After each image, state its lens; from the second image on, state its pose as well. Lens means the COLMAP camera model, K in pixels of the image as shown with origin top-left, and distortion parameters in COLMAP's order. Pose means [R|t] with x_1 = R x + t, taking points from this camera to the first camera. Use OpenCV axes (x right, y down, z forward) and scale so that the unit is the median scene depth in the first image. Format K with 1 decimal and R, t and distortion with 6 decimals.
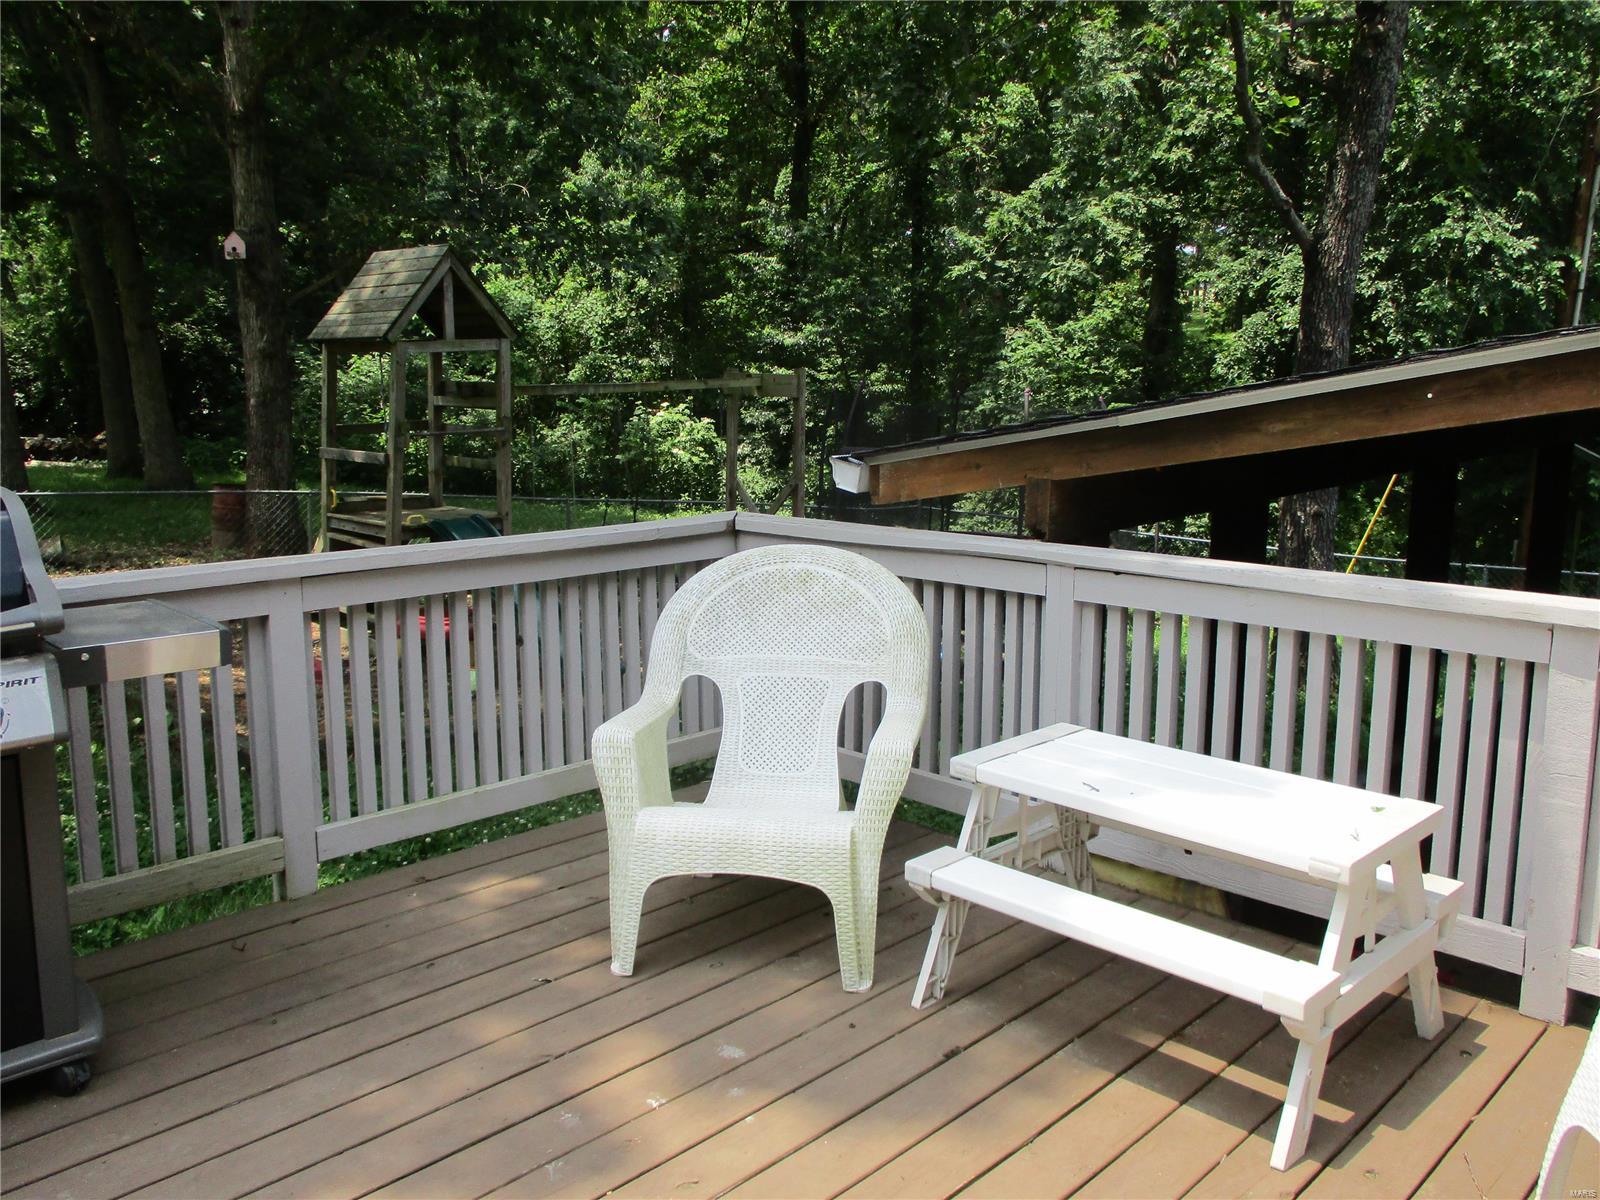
lens RADIAL K [[1312.4, 0, 809.7], [0, 1312.4, 578.1], [0, 0, 1]] dist [-0.033584, 0.007346]
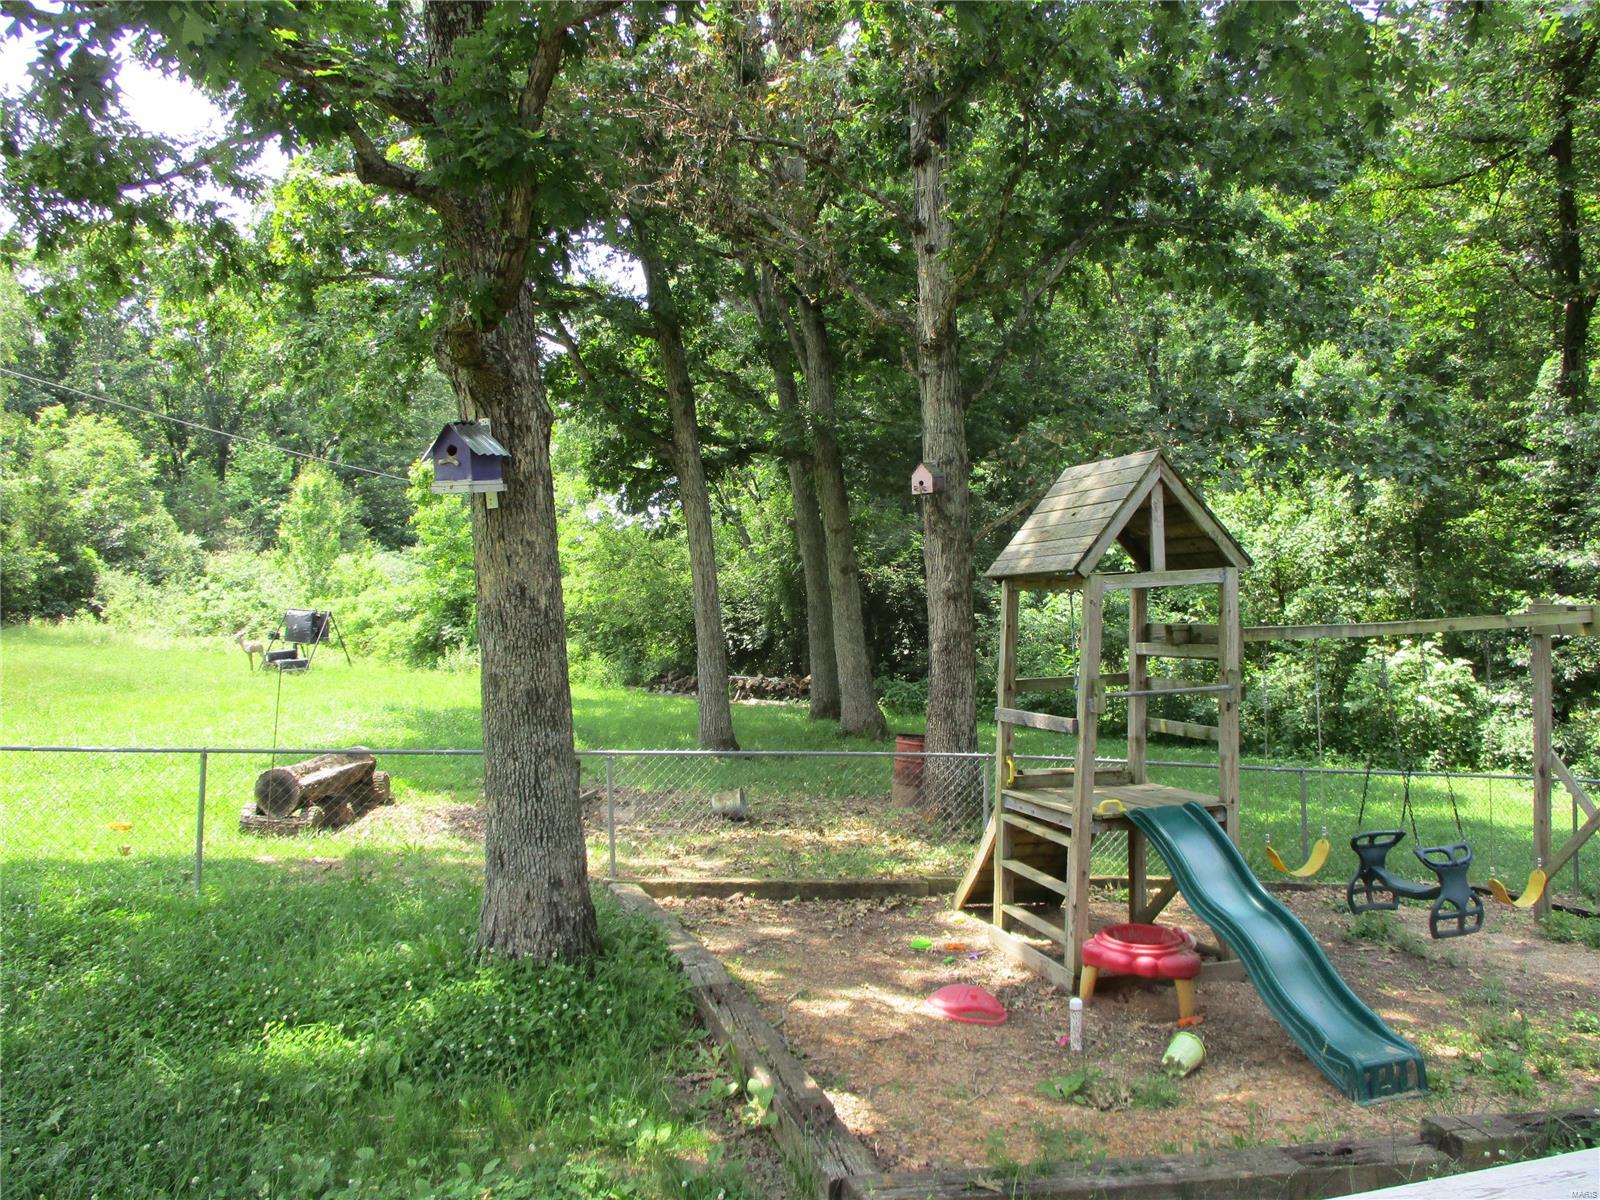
lens RADIAL K [[1312.4, 0, 809.7], [0, 1312.4, 578.1], [0, 0, 1]] dist [-0.033584, 0.007346]
pose [[0.869105, -0.032343, -0.493569, -0.029699], [-0.055834, 0.985067, -0.162865, -0.016791], [0.491467, 0.169105, 0.854321, 0.097919]]
